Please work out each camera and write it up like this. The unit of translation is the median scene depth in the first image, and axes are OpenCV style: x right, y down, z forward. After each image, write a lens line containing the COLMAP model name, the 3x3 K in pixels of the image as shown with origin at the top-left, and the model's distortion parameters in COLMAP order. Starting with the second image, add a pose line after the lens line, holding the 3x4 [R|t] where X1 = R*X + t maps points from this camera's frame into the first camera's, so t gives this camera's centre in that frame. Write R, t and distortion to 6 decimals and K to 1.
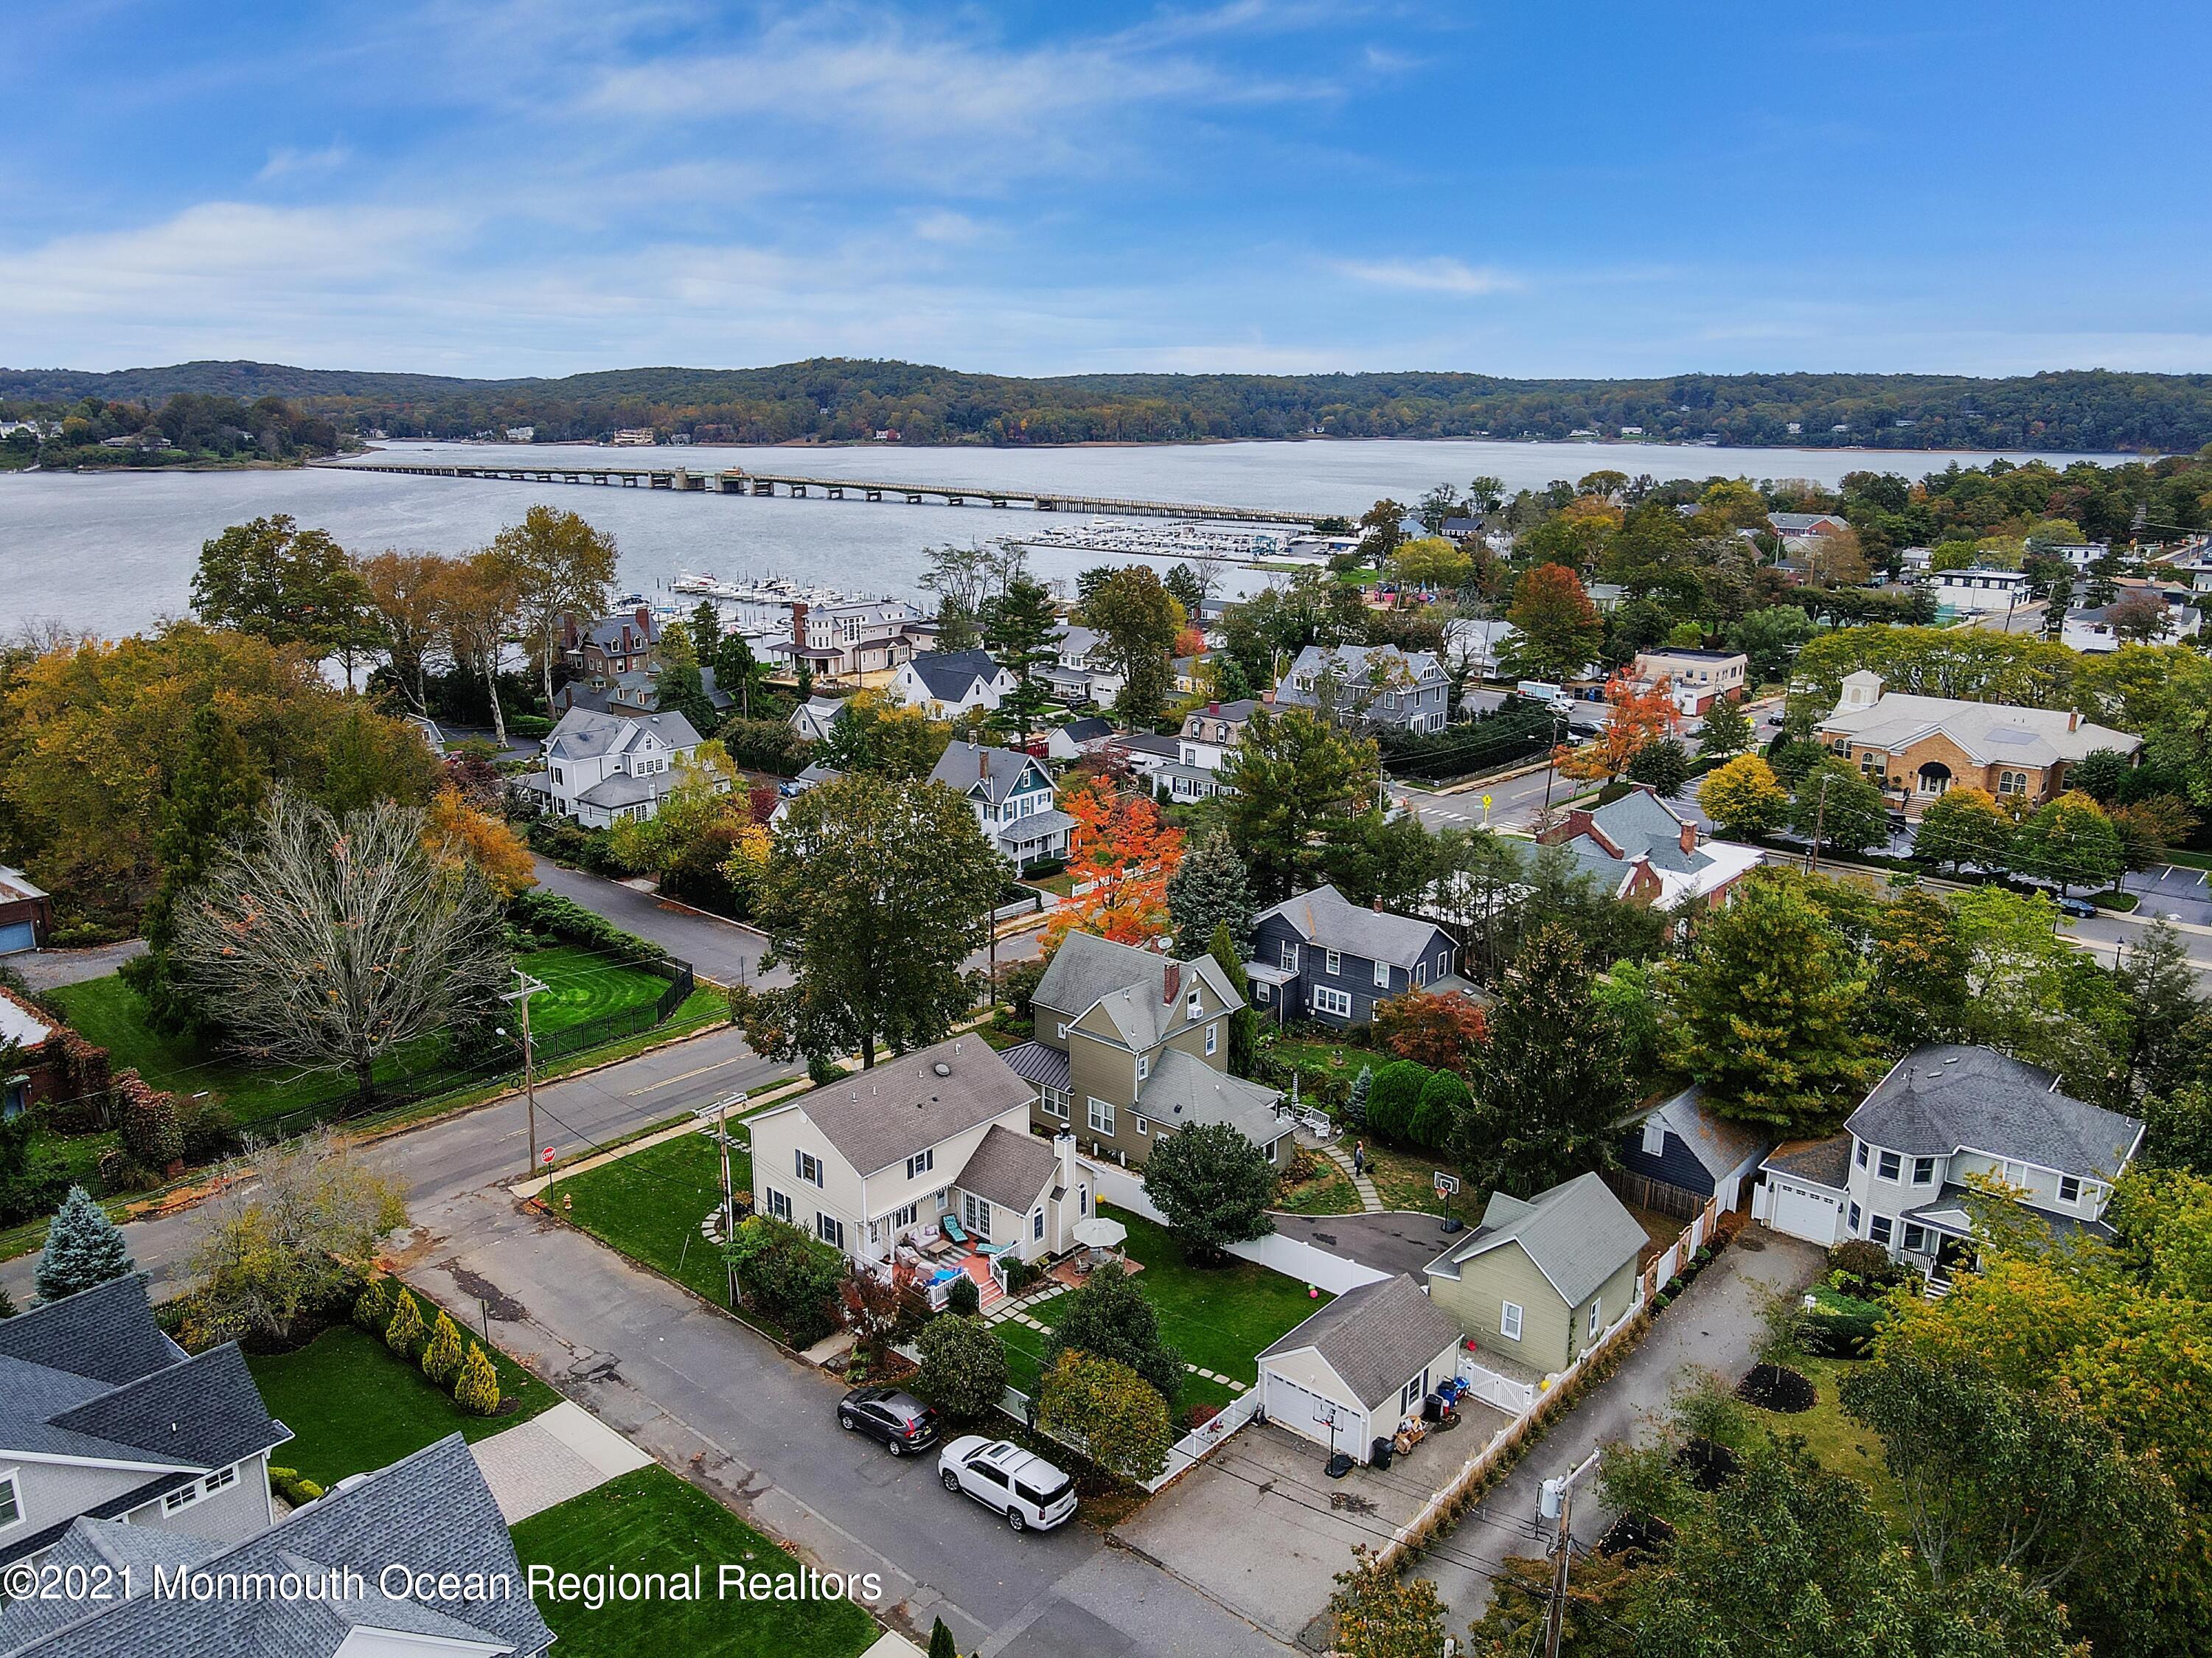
lens RADIAL K [[1590.8, 0, 1080.3], [0, 1590.8, 835.6], [0, 0, 1]] dist [-0.001109, 0.048320]
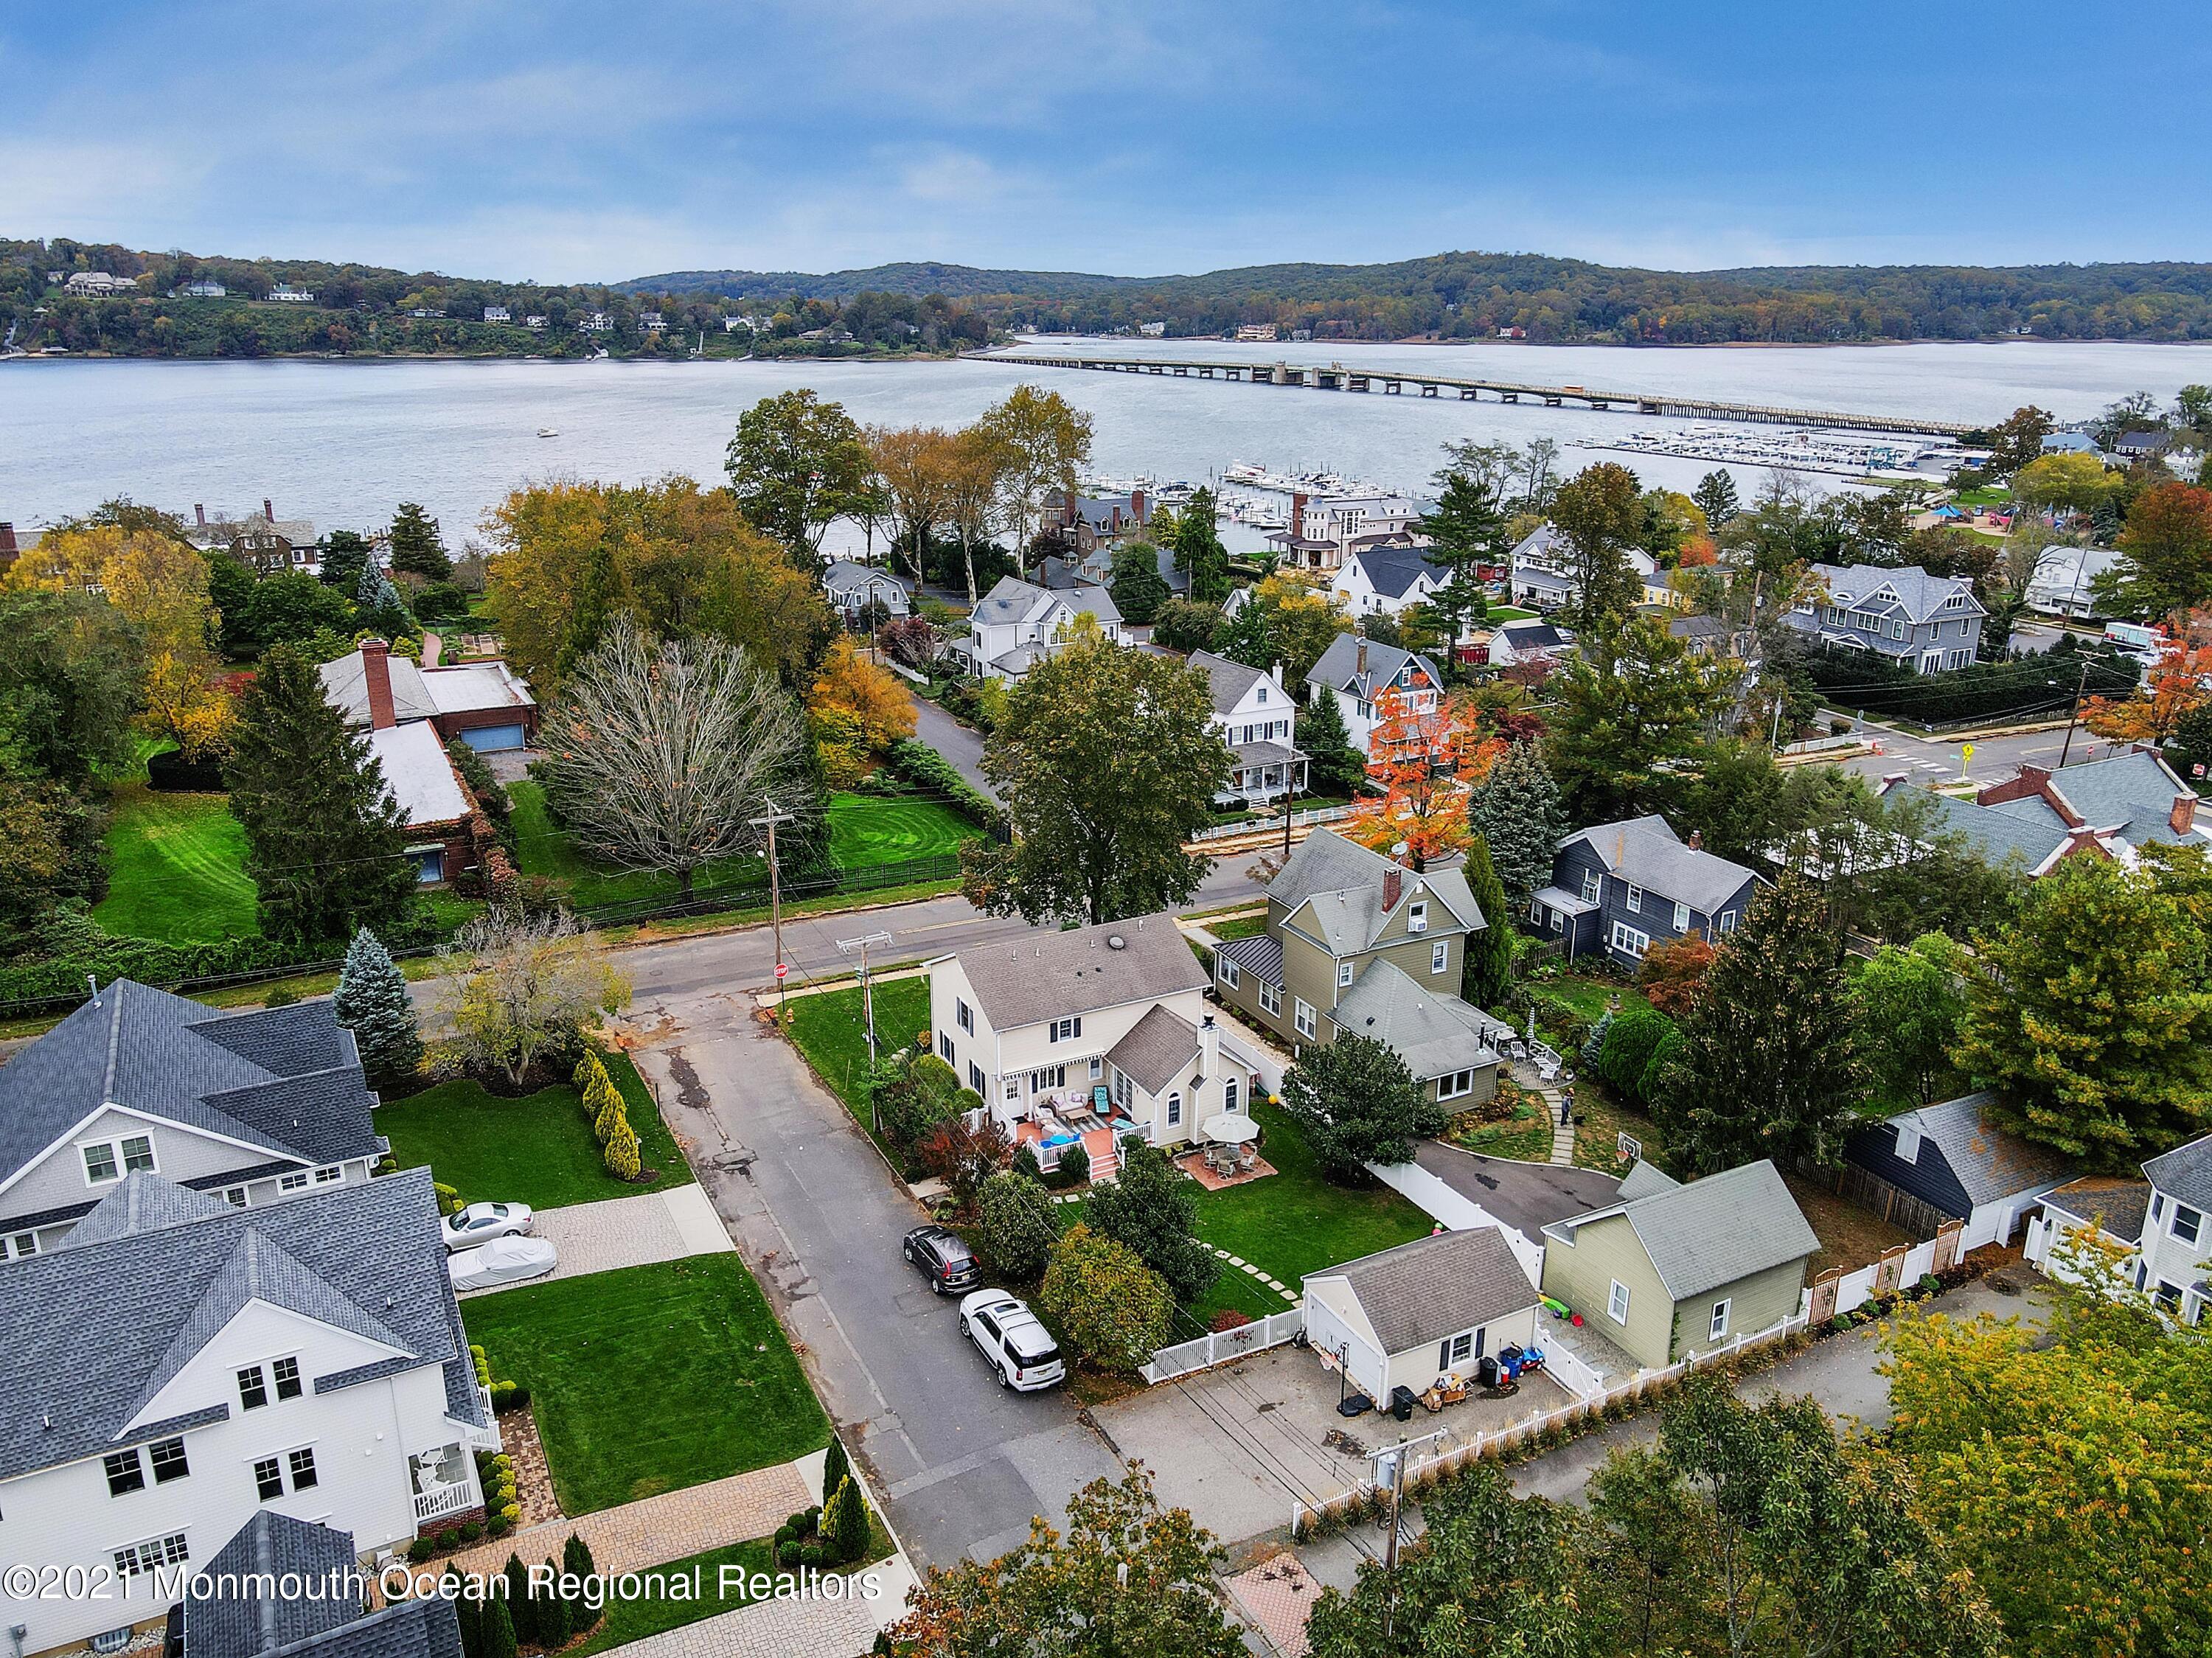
lens RADIAL K [[1584.4, 0, 1099.0], [0, 1584.4, 829.3], [0, 0, 1]] dist [0.004373, 0.014033]
pose [[0.933750, 0.115901, -0.338642, 0.174278], [-0.096451, 0.992600, 0.073773, 0.003313], [0.344686, -0.036223, 0.938019, 0.050179]]
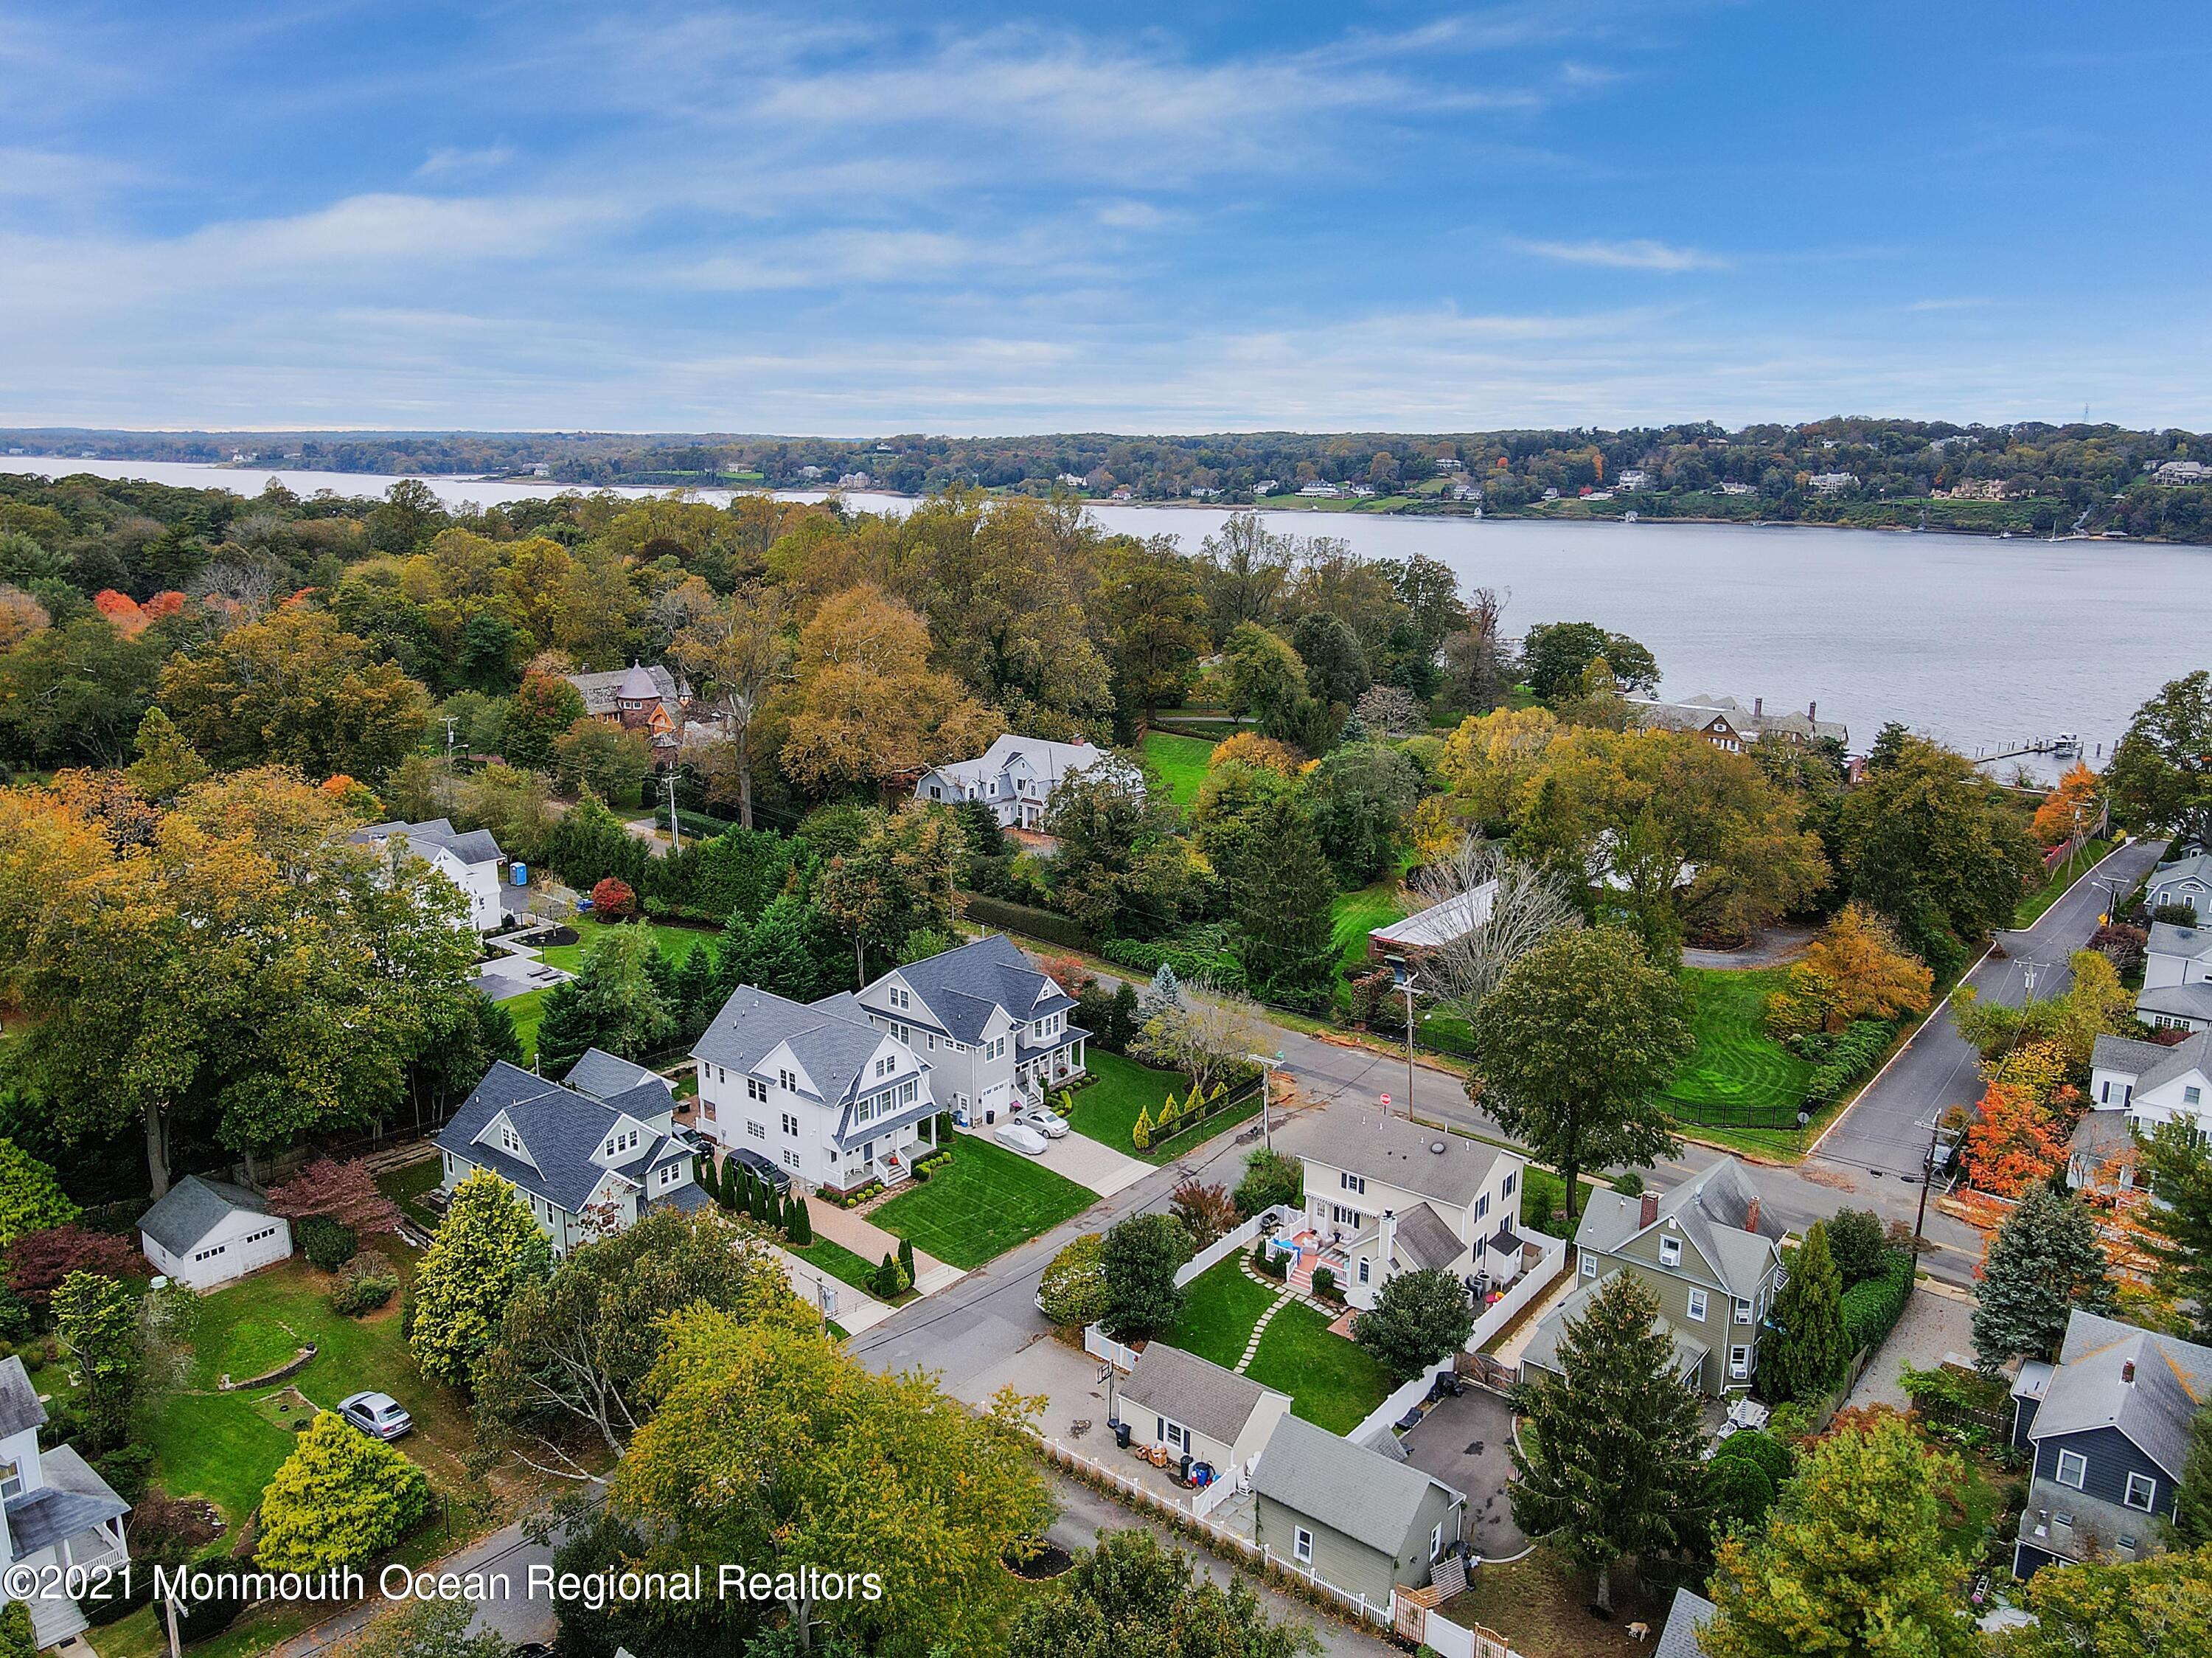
lens RADIAL K [[1585.2, 0, 1116.6], [0, 1585.2, 859.5], [0, 0, 1]] dist [0.030152, -0.073203]
pose [[0.052276, 0.242406, -0.968766, 0.786790], [-0.267641, 0.938004, 0.220266, -0.202616], [0.962100, 0.247767, 0.113912, 0.424342]]
